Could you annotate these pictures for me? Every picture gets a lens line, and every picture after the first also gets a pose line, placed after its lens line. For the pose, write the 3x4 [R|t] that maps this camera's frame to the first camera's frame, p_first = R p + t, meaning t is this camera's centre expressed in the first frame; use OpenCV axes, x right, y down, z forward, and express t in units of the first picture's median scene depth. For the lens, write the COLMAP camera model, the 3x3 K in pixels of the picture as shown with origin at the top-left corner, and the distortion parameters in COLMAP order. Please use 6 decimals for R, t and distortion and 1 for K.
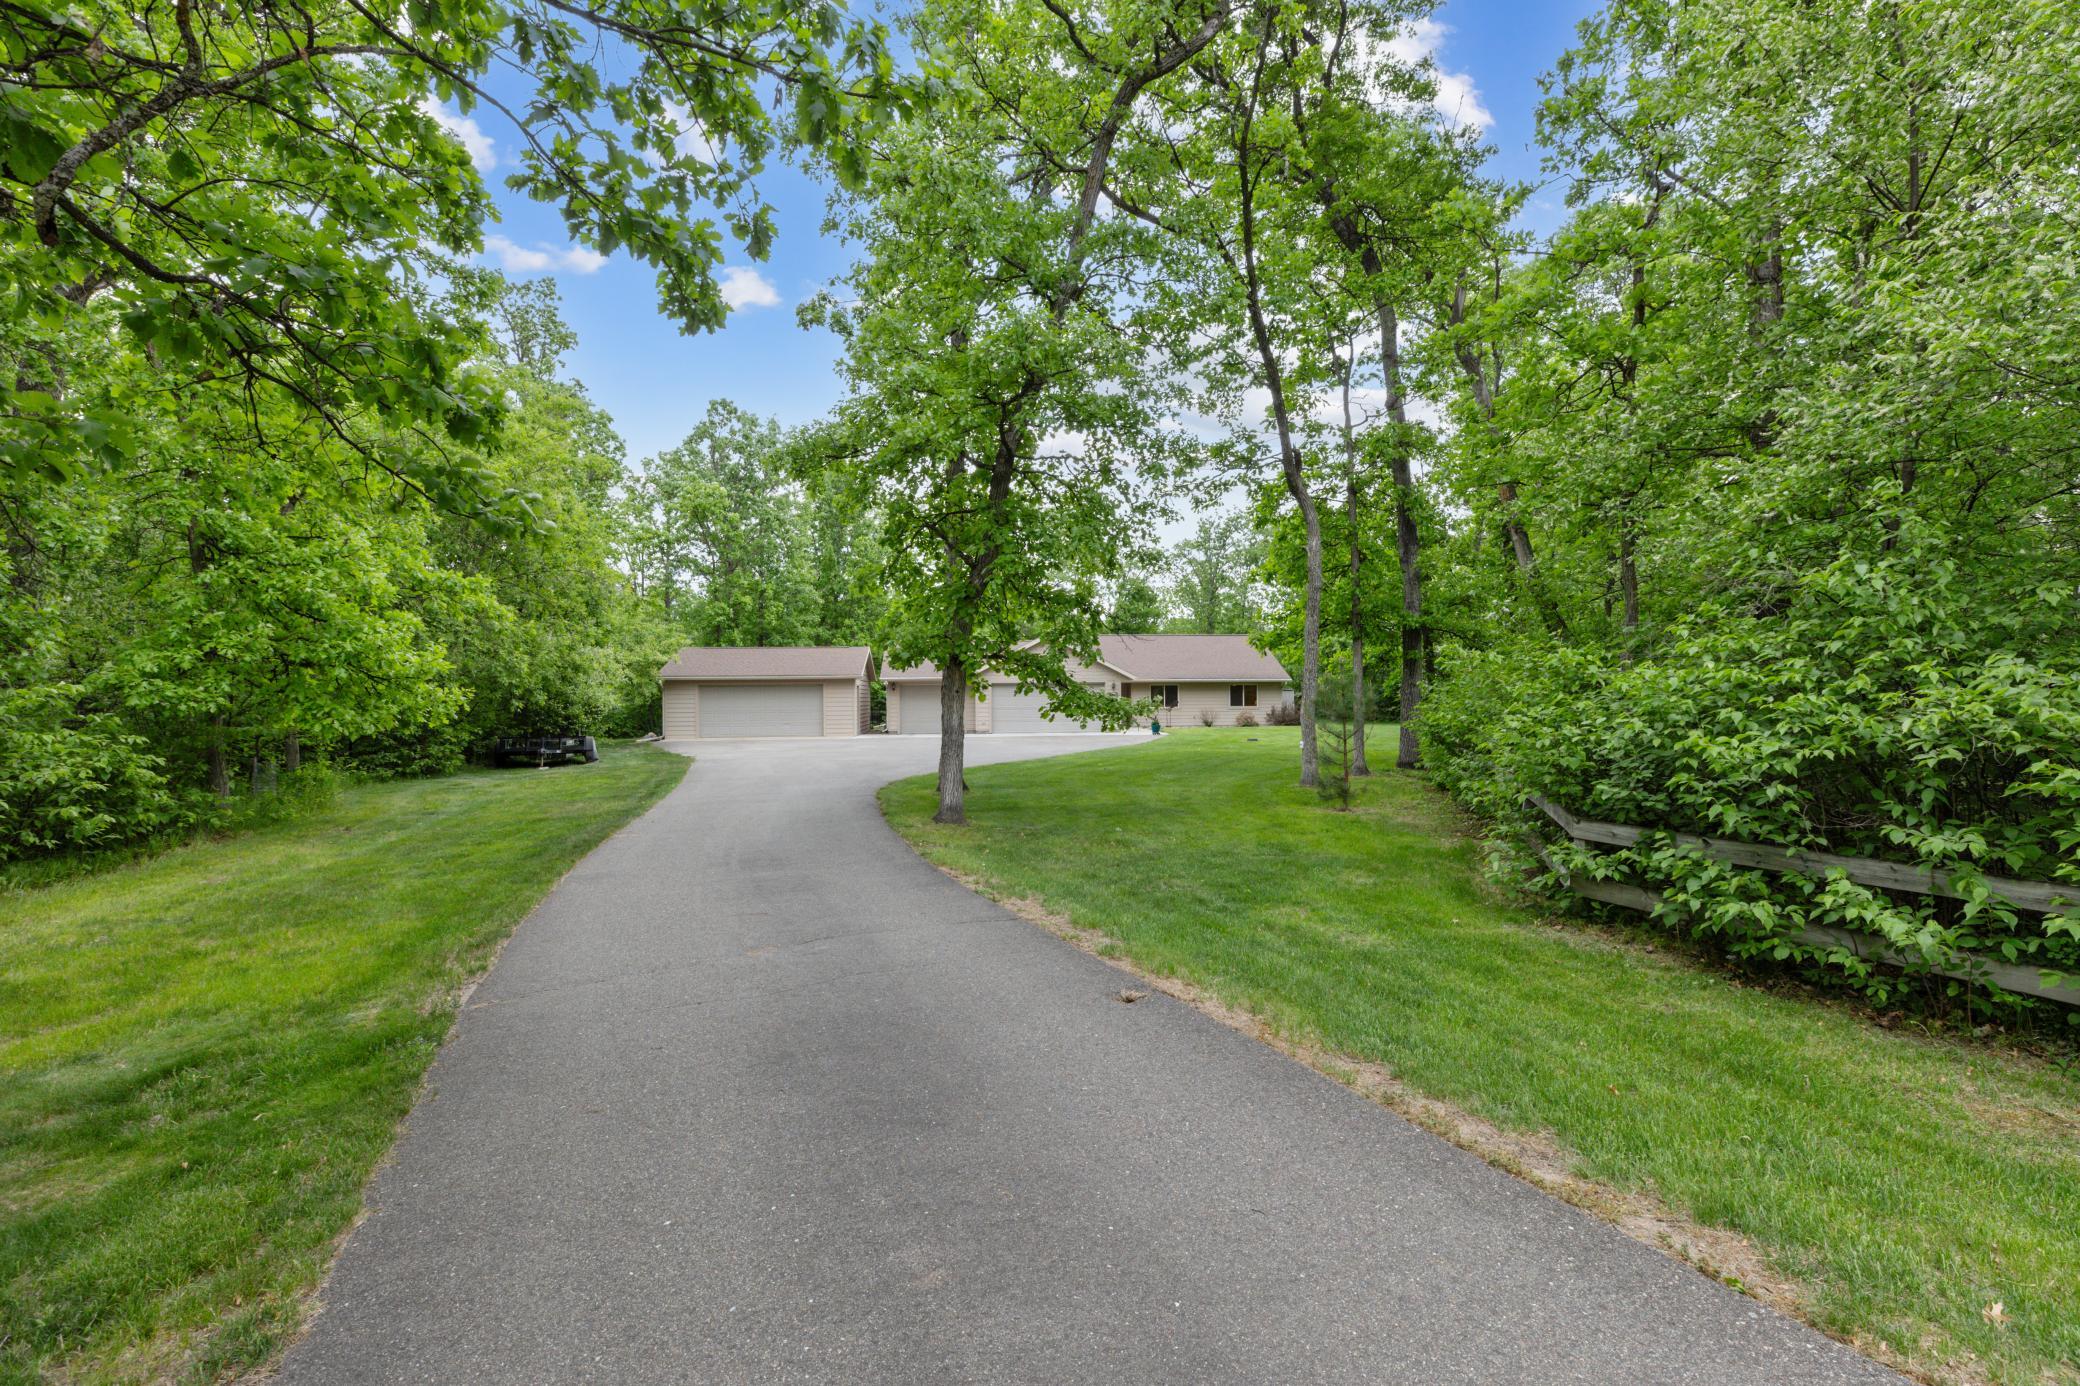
lens RADIAL K [[941.2, 0, 1040.0], [0, 941.2, 693.0], [0, 0, 1]] dist [-0.001111, 0.000010]
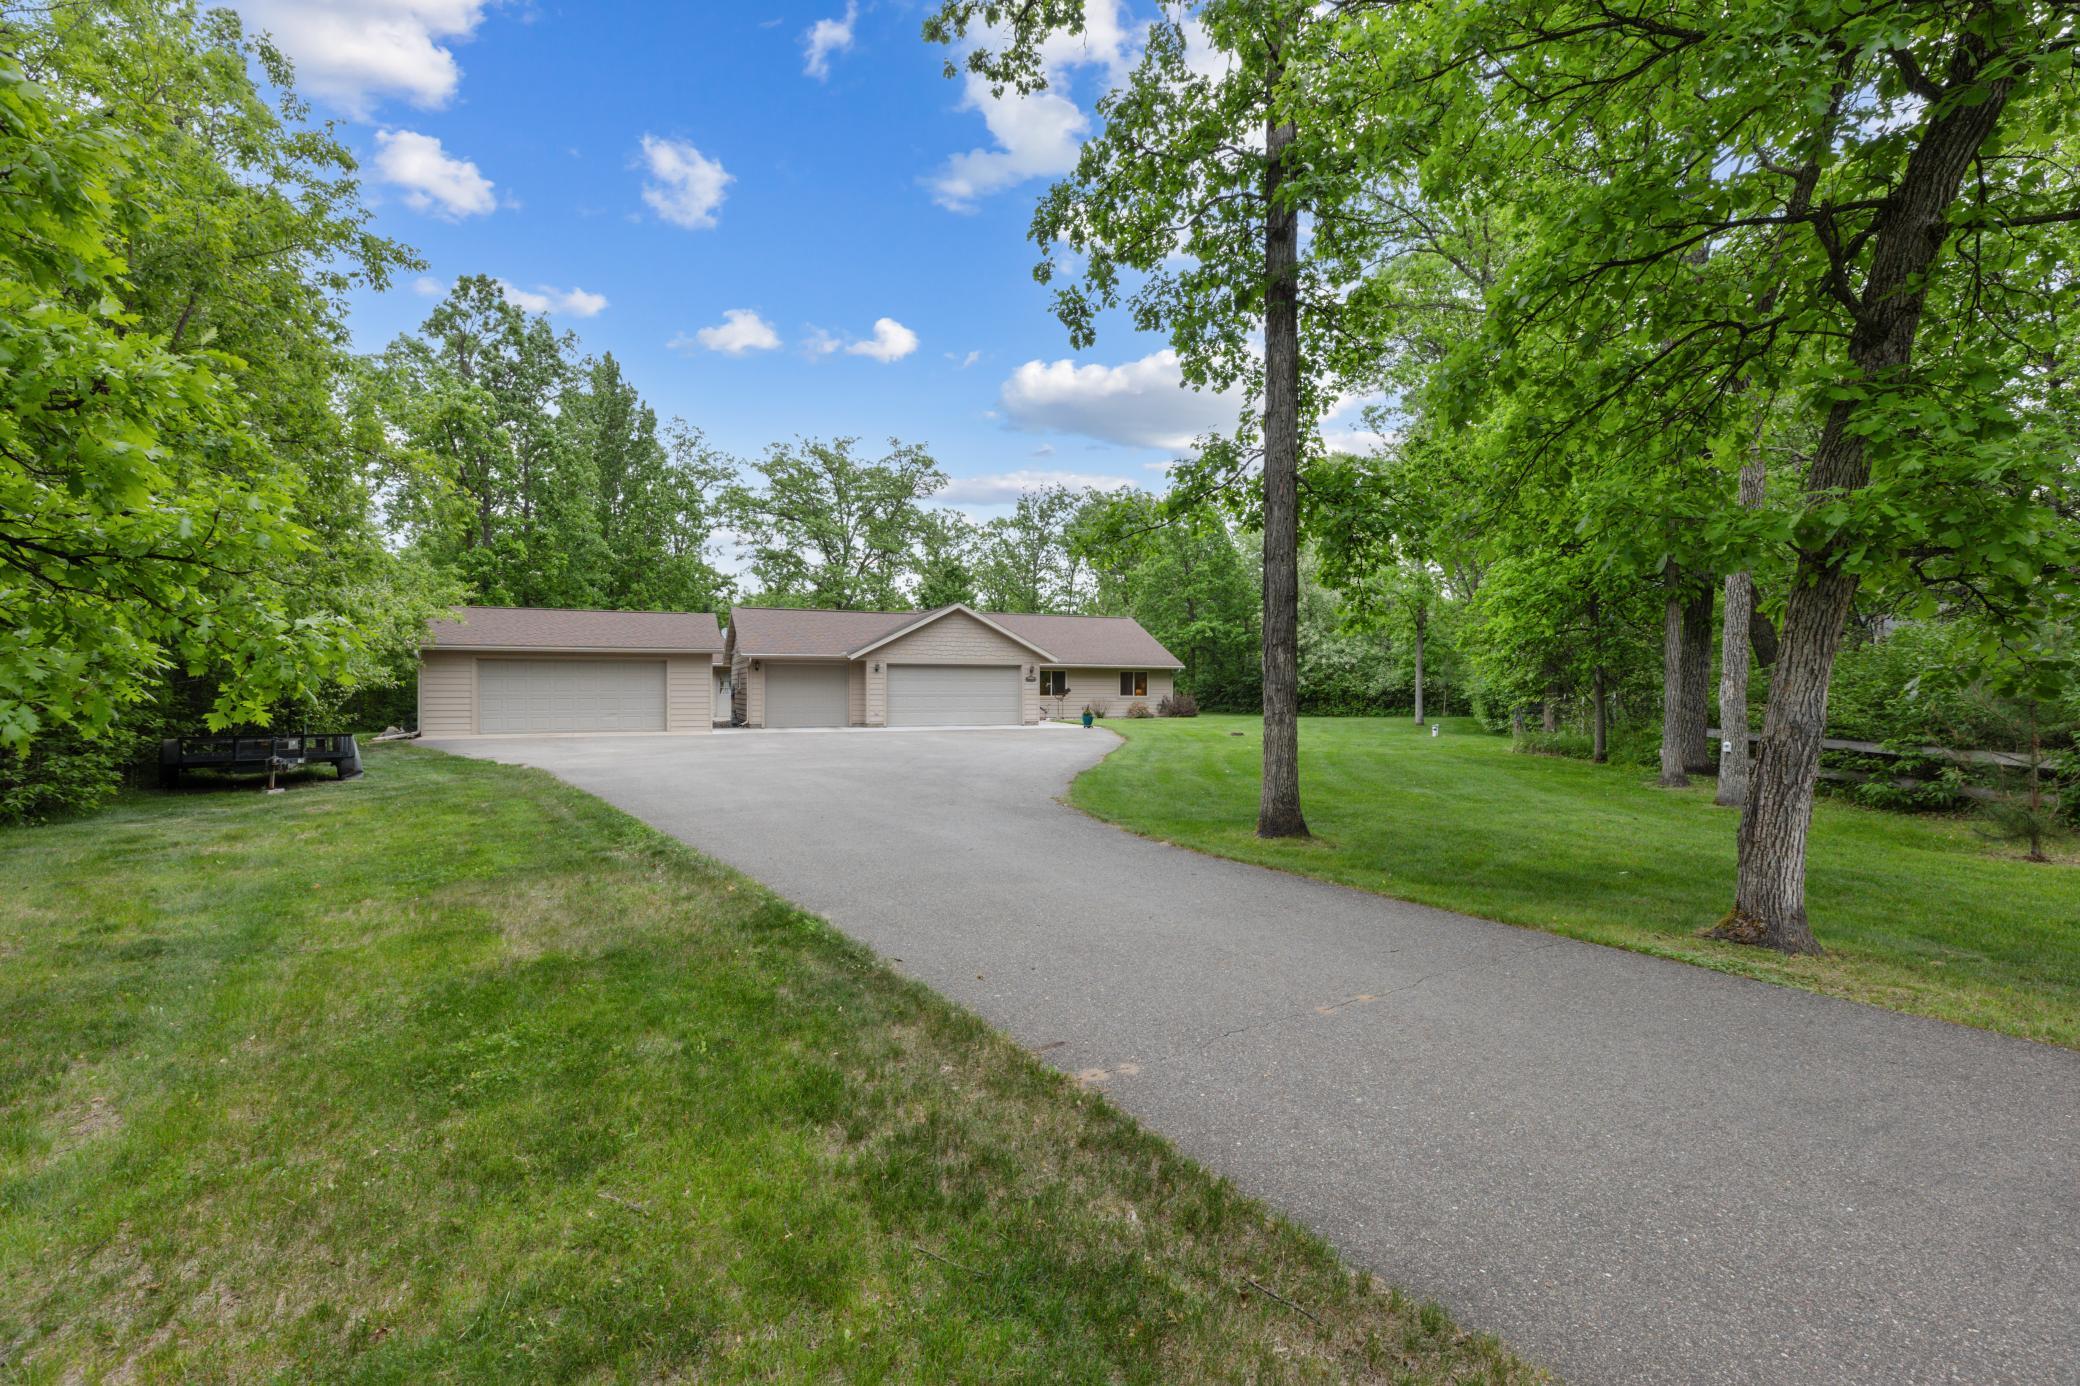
lens RADIAL K [[941.2, 0, 1040.0], [0, 941.2, 693.0], [0, 0, 1]] dist [-0.001111, 0.000010]
pose [[0.958638, 0.008879, 0.284489, -0.126927], [-0.011755, 0.999896, 0.008403, 0.005526], [-0.284385, -0.011400, 0.958642, 0.166932]]
